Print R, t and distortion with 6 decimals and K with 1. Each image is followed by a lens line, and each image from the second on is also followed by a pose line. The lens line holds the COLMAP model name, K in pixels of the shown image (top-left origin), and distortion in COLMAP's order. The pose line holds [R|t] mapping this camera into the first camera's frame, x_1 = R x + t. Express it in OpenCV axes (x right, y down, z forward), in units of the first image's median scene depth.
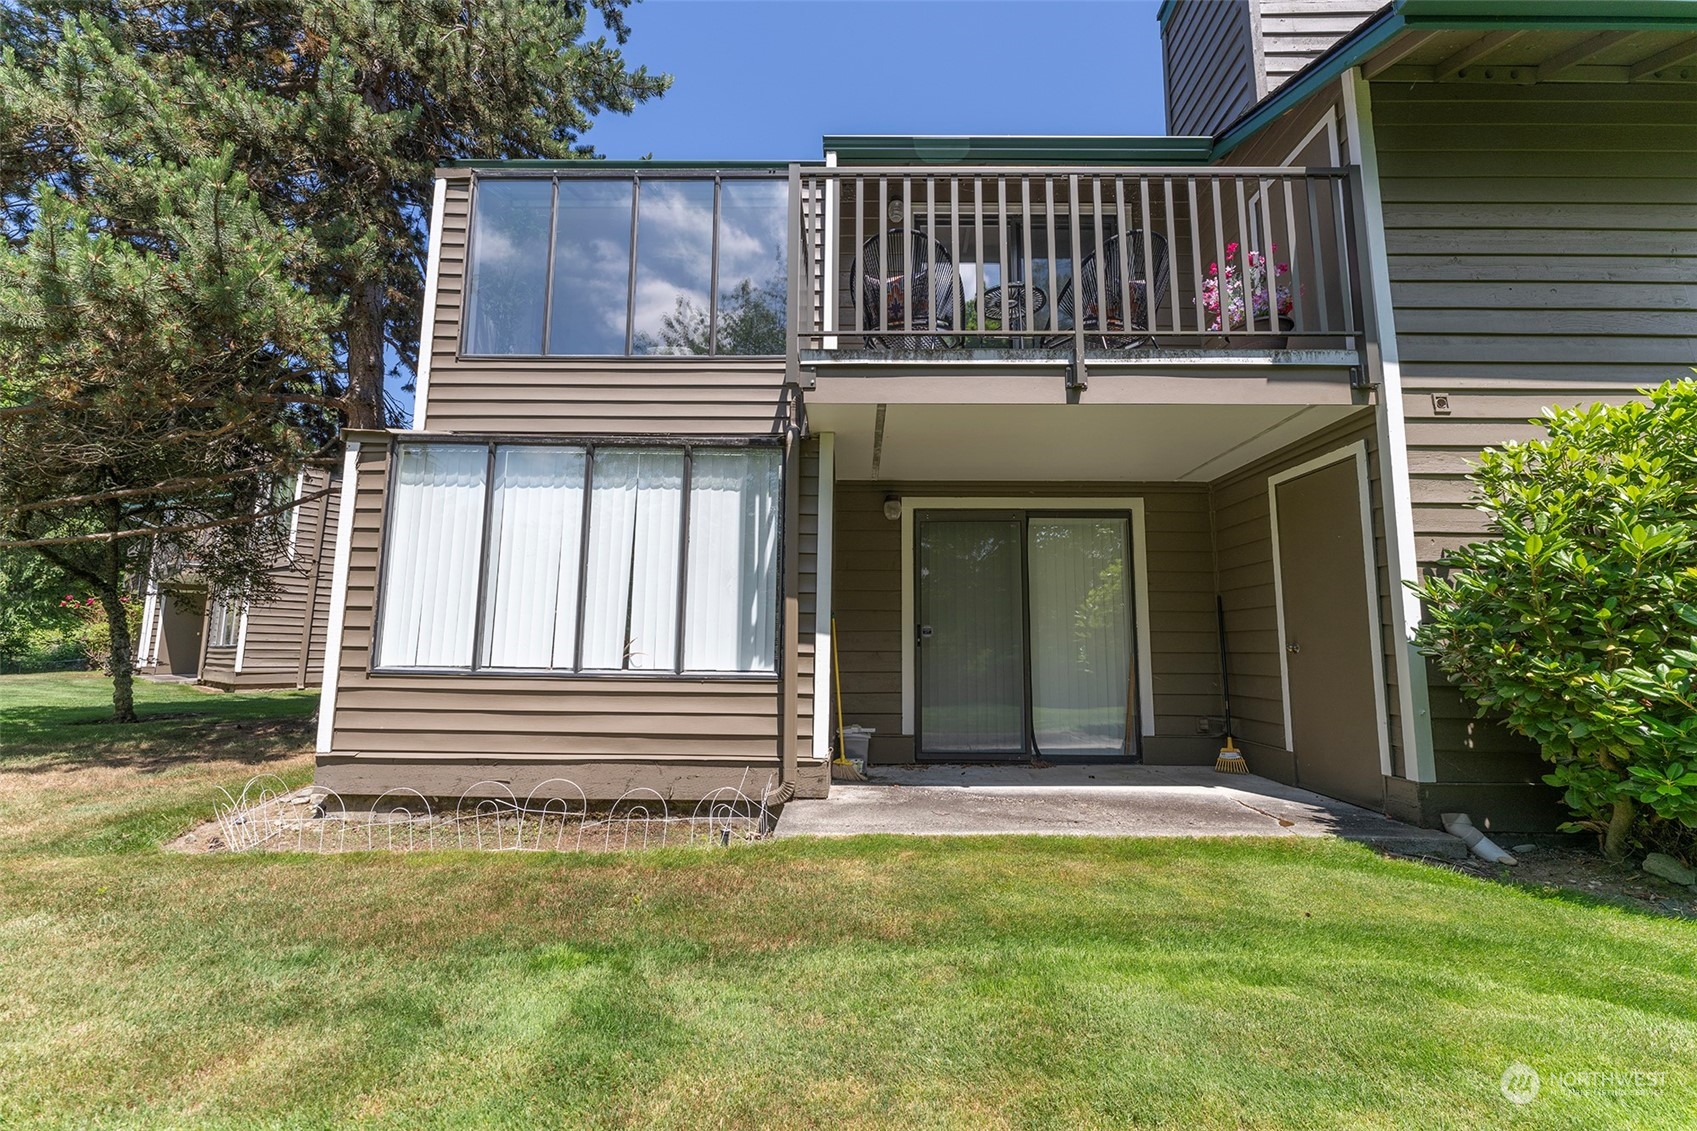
lens RADIAL K [[696.2, 0, 848.5], [0, 696.2, 565.5], [0, 0, 1]] dist [-0.000468, 0.000141]
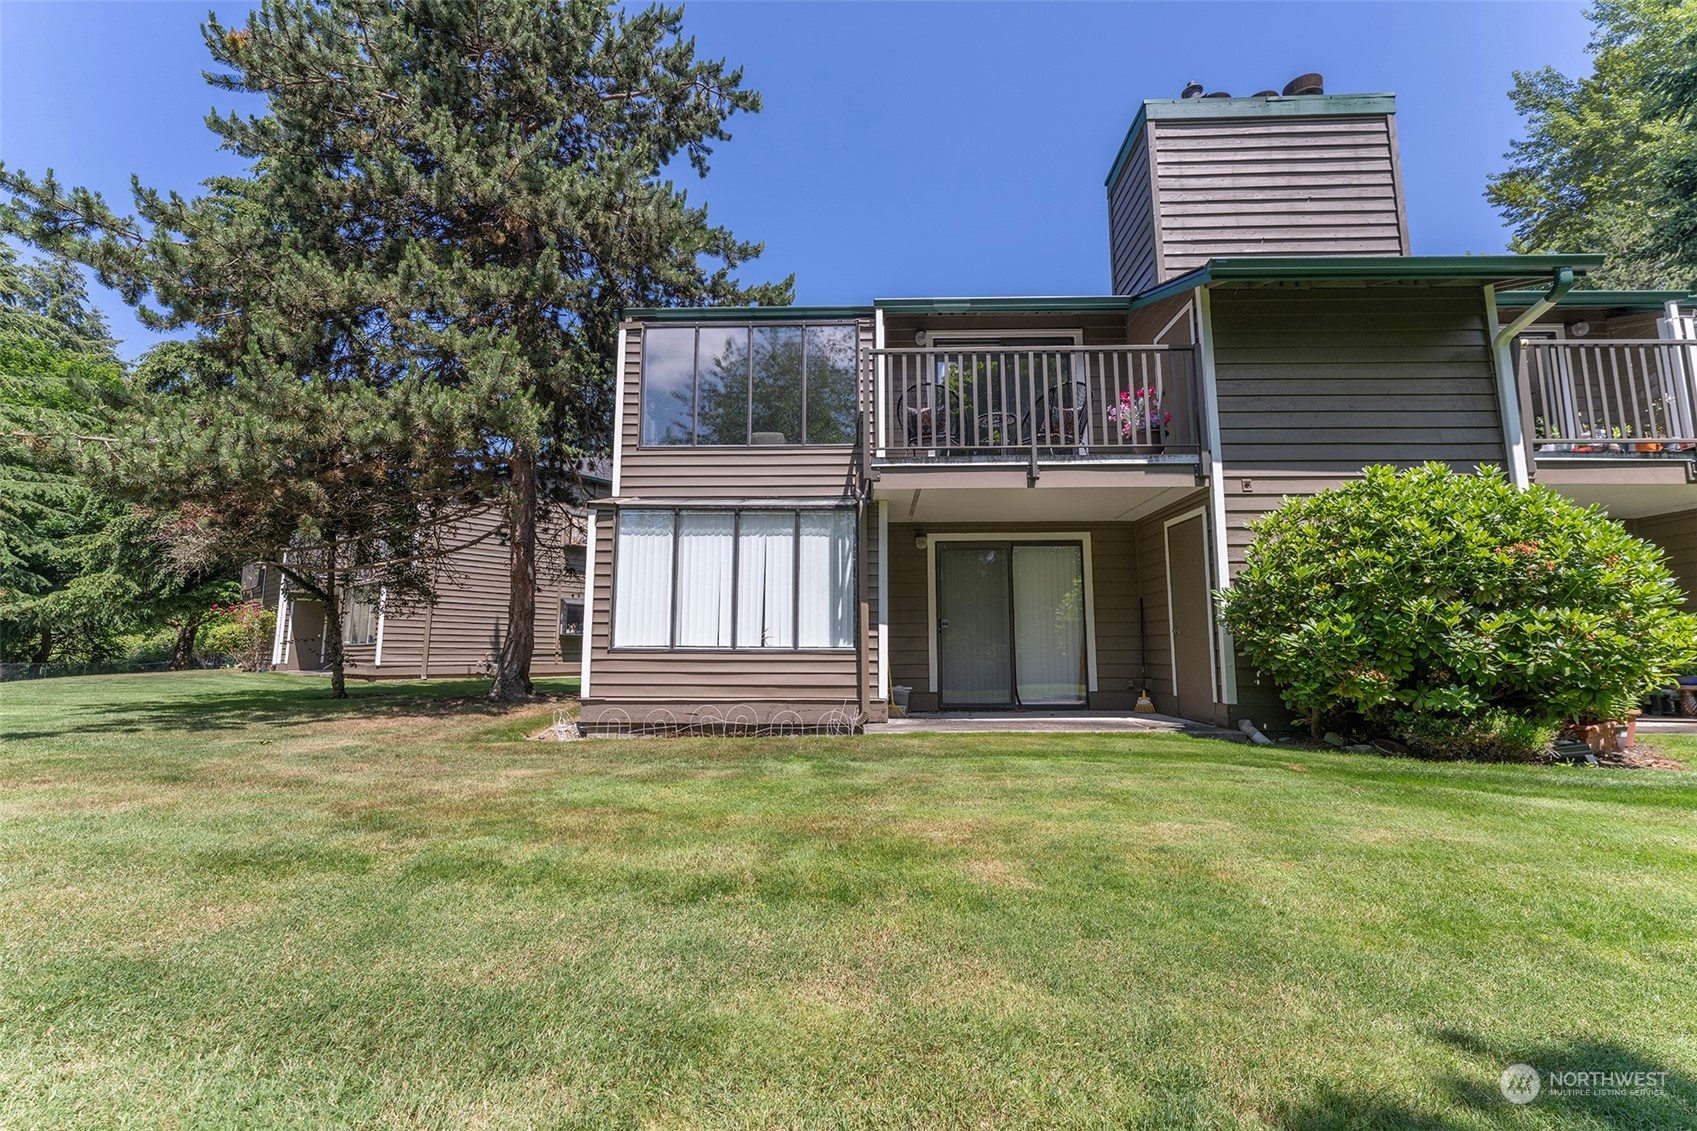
lens RADIAL K [[696.2, 0, 848.5], [0, 696.2, 565.5], [0, 0, 1]] dist [-0.000468, 0.000141]
pose [[0.999839, -0.010402, -0.014601, -0.092423], [0.010394, 0.999946, -0.000670, -0.039997], [0.014607, 0.000518, 0.999893, -0.640809]]
